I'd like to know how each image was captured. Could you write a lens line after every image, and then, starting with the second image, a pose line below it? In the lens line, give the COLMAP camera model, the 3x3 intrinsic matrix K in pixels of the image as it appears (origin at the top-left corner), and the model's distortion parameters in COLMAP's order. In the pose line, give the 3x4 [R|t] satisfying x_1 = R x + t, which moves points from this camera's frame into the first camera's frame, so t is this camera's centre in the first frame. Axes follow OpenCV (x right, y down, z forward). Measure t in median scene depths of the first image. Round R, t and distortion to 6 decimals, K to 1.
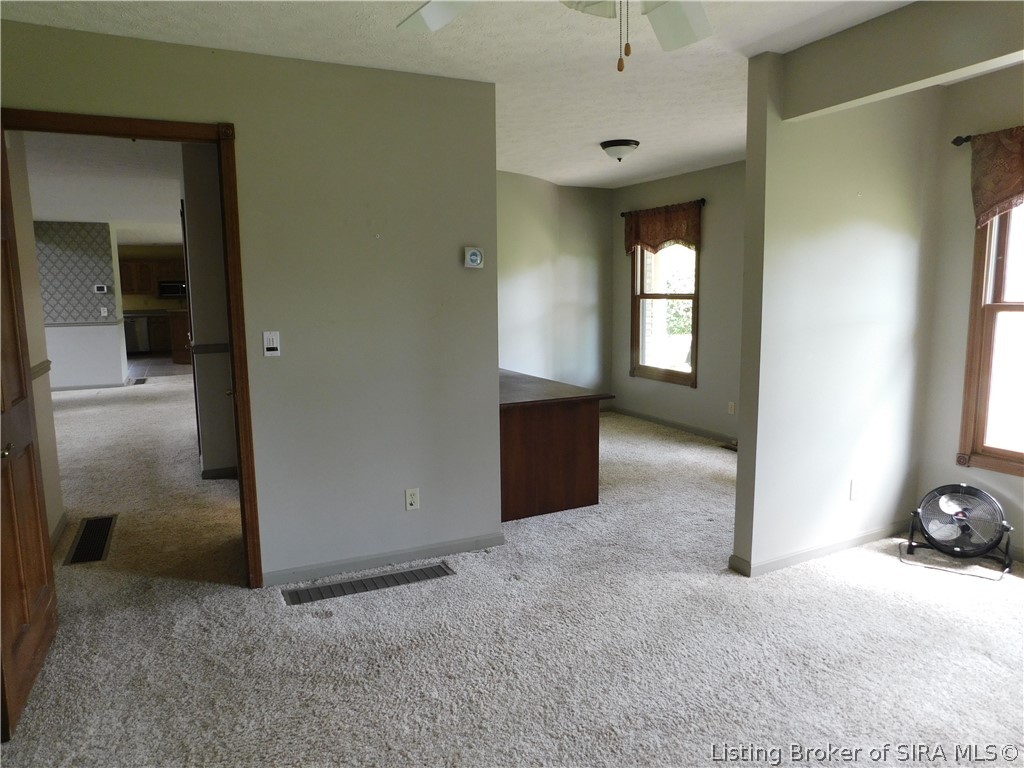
lens RADIAL K [[674.1, 0, 509.5], [0, 674.1, 383.6], [0, 0, 1]] dist [-0.075597, 0.048768]
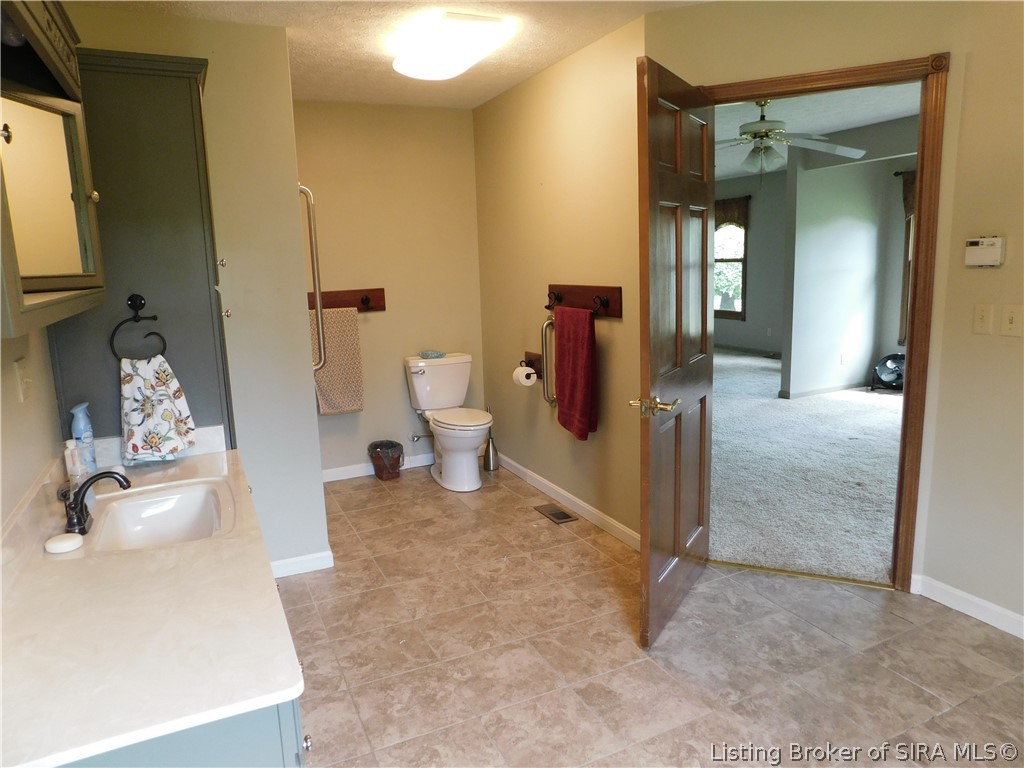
lens RADIAL K [[674.1, 0, 513.0], [0, 674.1, 389.2], [0, 0, 1]] dist [-0.075597, 0.048768]
pose [[0.999627, -0.022297, -0.015749, -0.409815], [0.023063, 0.998468, 0.050291, 0.131883], [0.014604, -0.050636, 0.998610, -0.947045]]
